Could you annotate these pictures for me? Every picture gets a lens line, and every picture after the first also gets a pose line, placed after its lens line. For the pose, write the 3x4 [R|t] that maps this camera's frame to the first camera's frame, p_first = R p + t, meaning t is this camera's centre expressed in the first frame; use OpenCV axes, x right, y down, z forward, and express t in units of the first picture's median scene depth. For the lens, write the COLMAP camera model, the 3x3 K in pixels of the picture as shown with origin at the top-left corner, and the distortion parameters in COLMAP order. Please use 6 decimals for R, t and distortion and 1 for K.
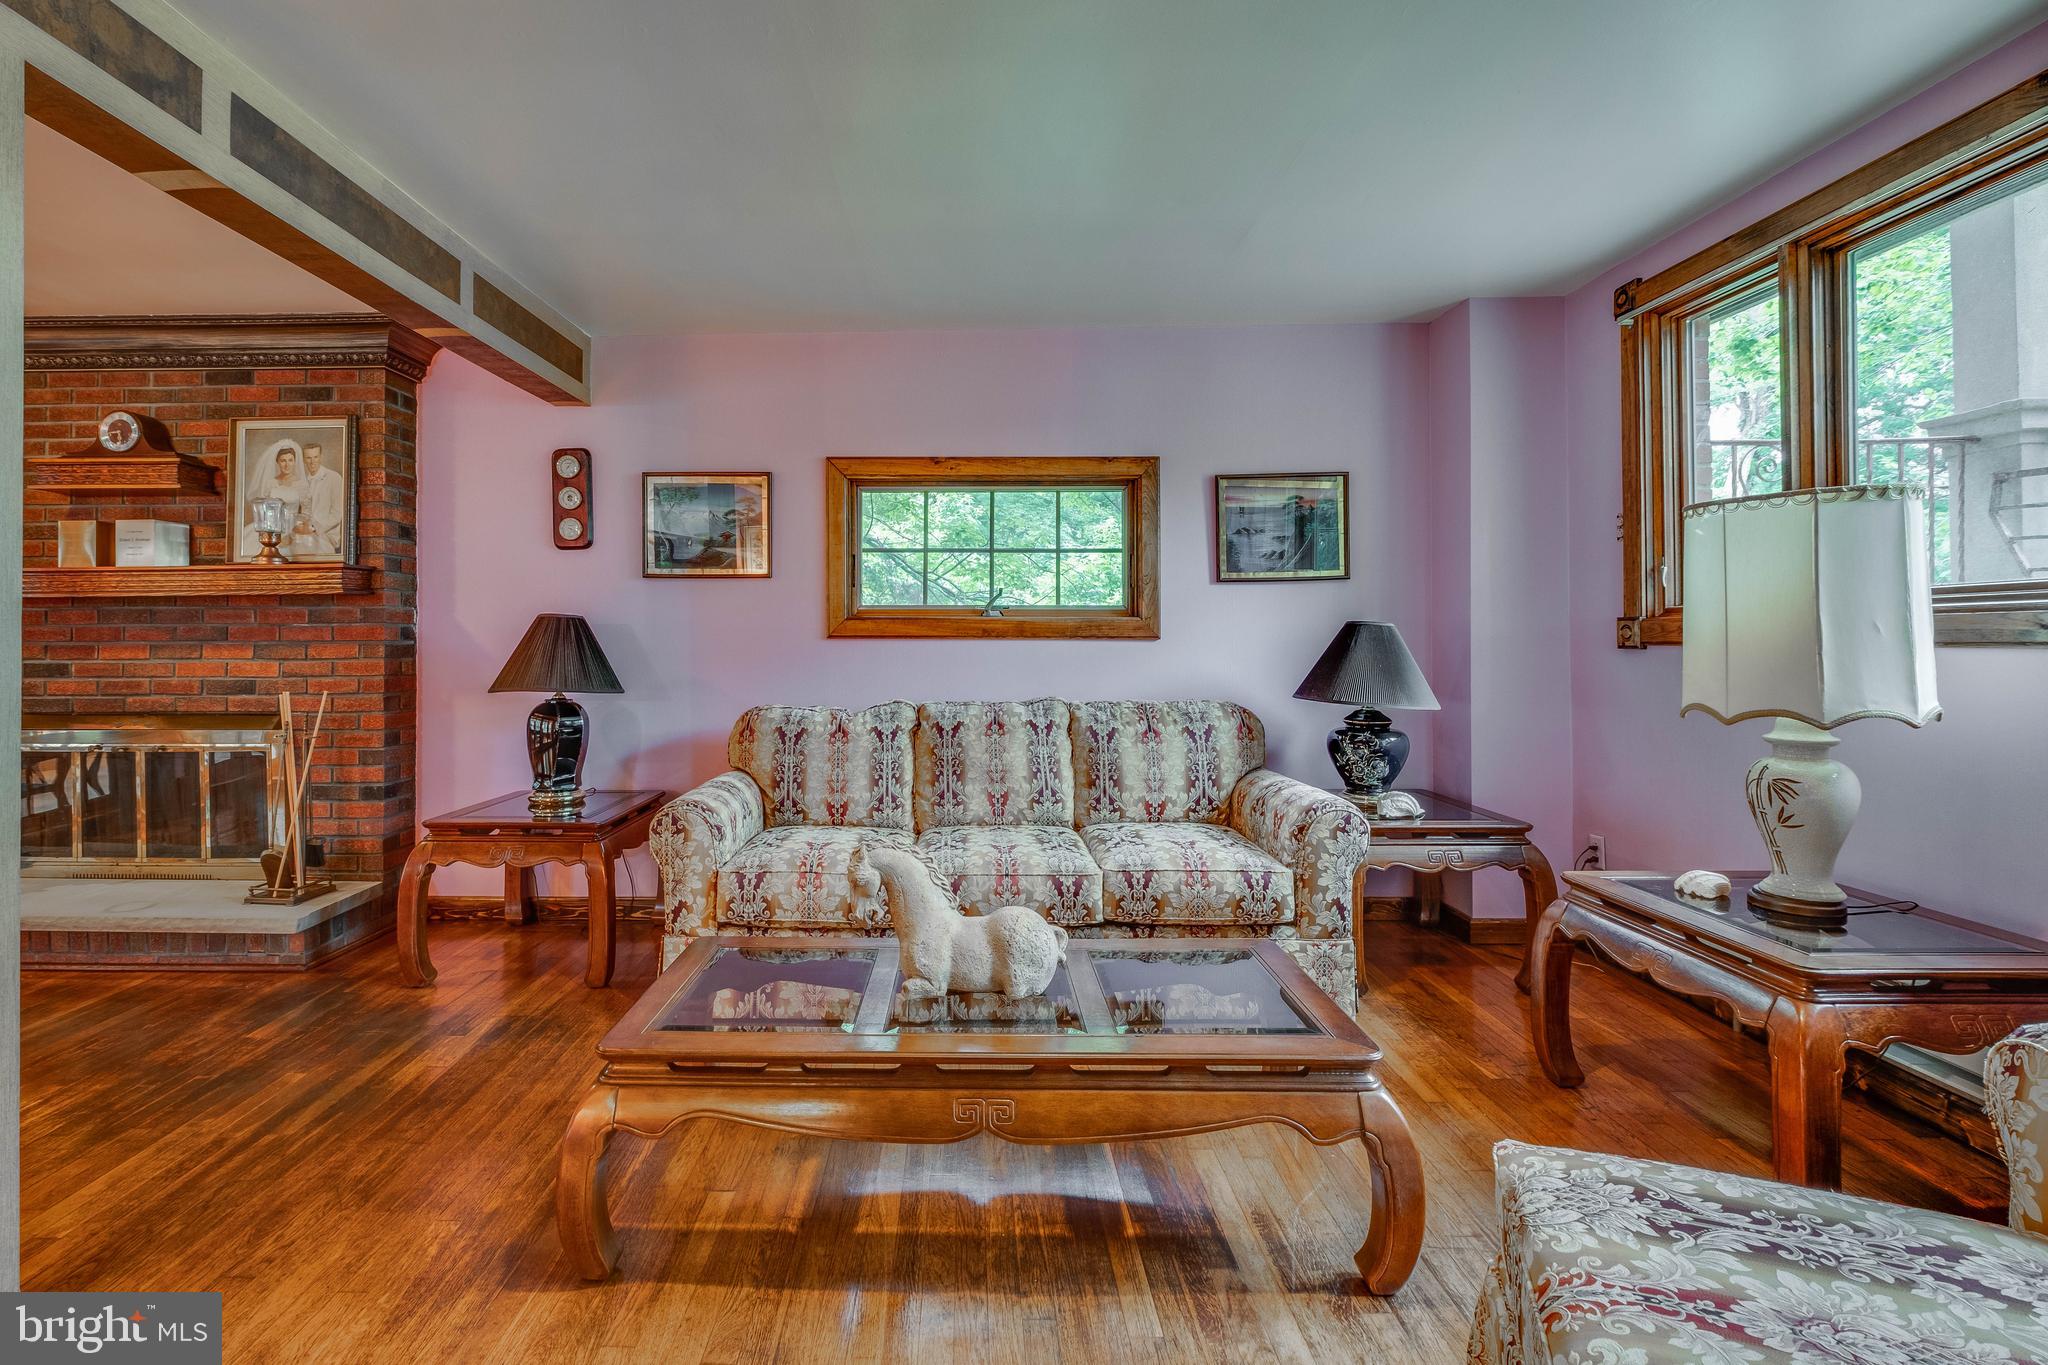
lens RADIAL K [[905.3, 0, 981.3], [0, 905.3, 628.3], [0, 0, 1]] dist [-0.002838, -0.000449]
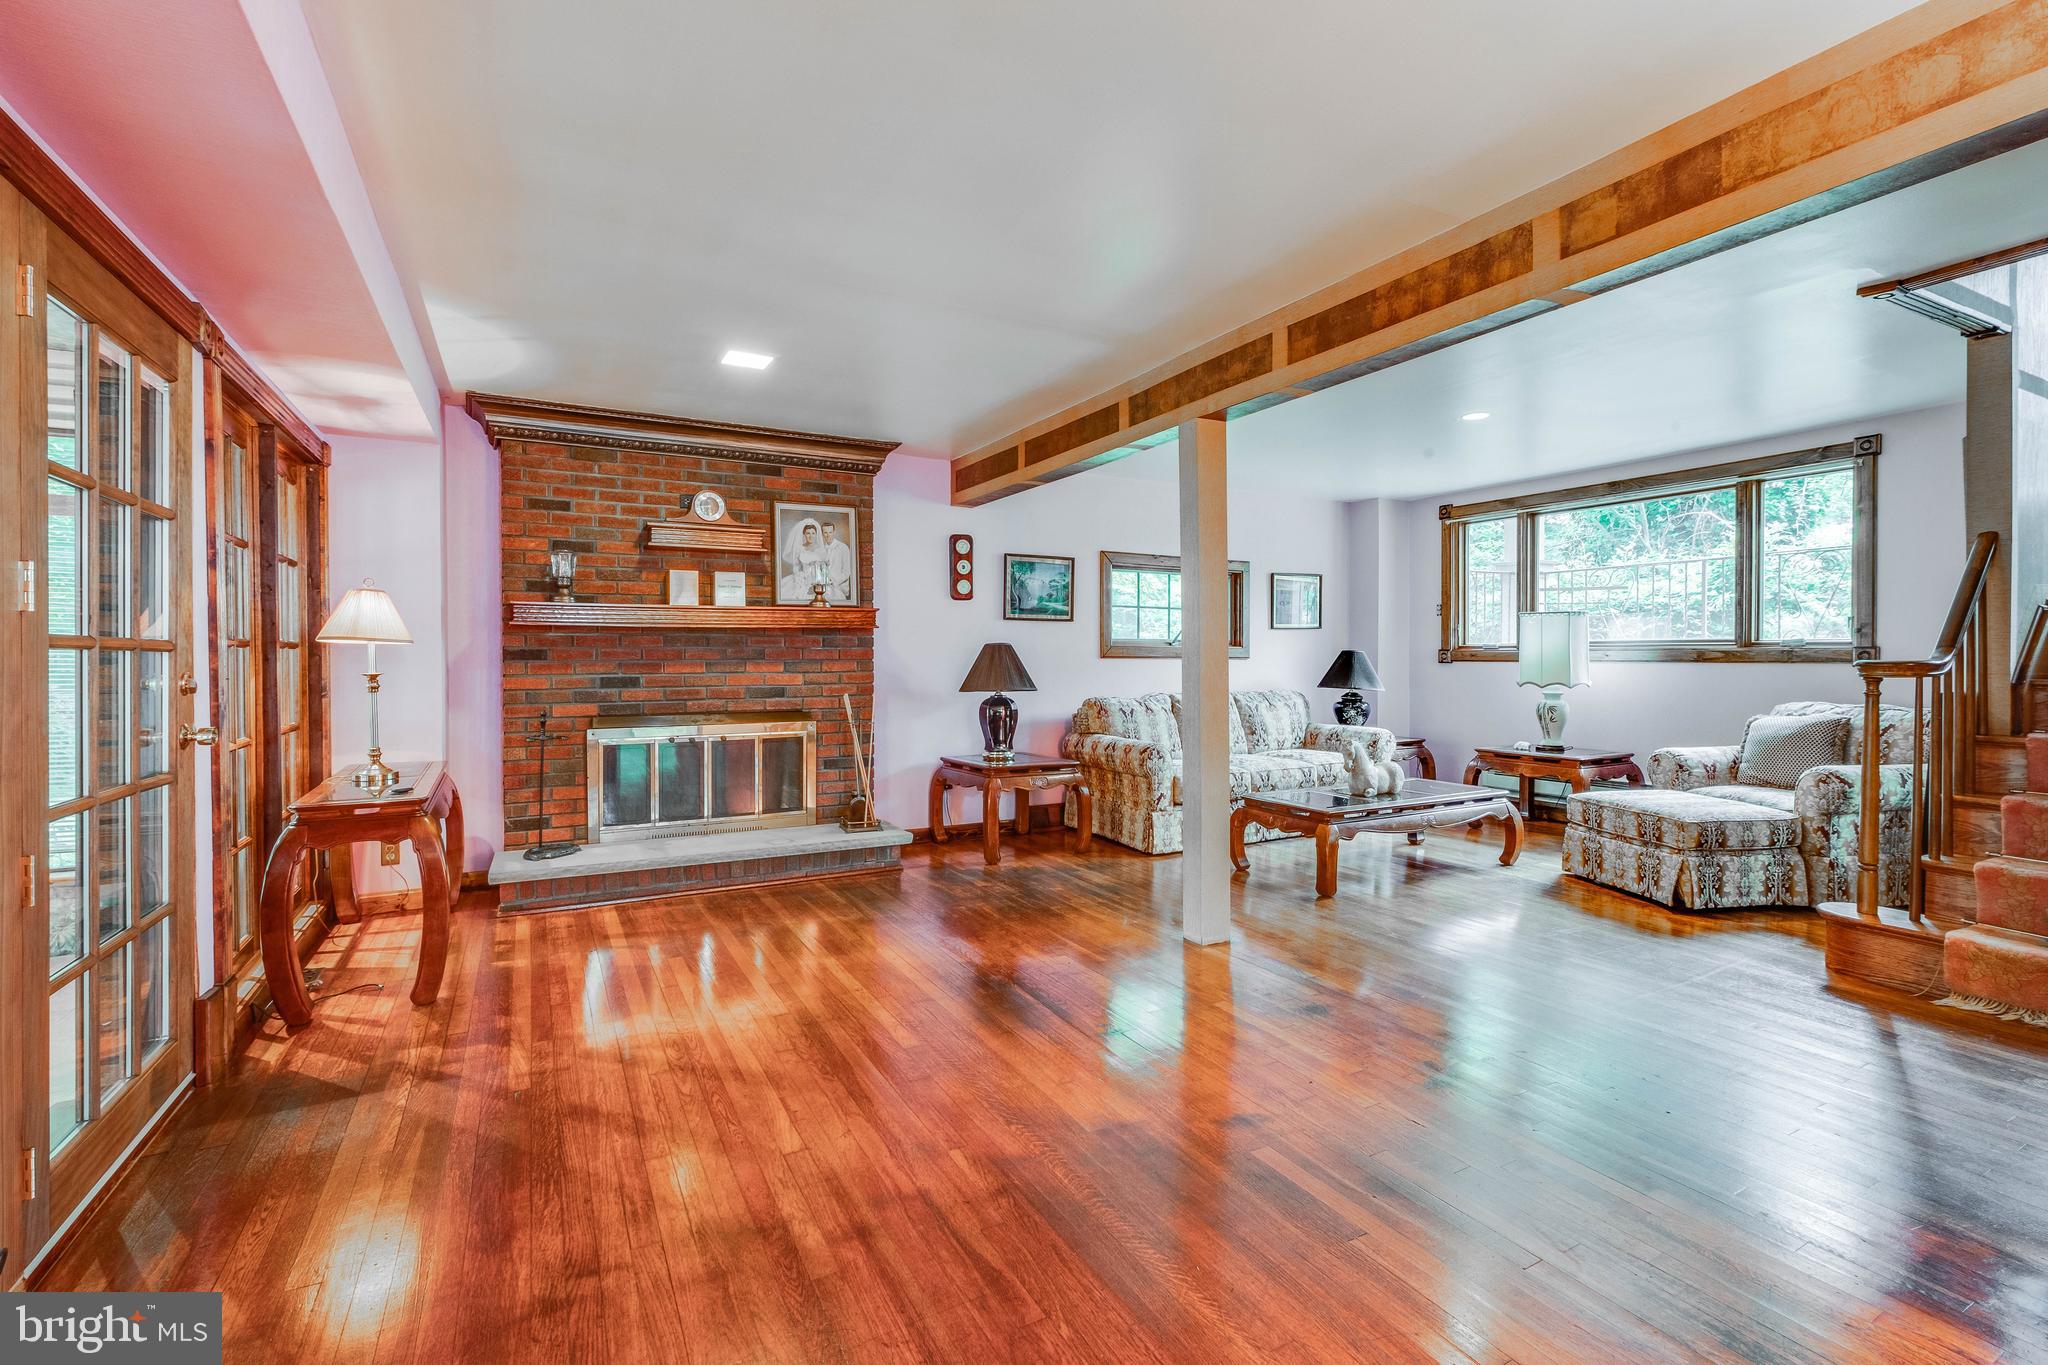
lens RADIAL K [[905.3, 0, 1014.4], [0, 905.3, 665.7], [0, 0, 1]] dist [-0.002838, -0.000449]
pose [[0.869913, -0.003711, 0.493191, -1.193283], [-0.009546, 0.999658, 0.024359, -0.014405], [-0.493113, -0.025899, 0.869580, -0.410416]]
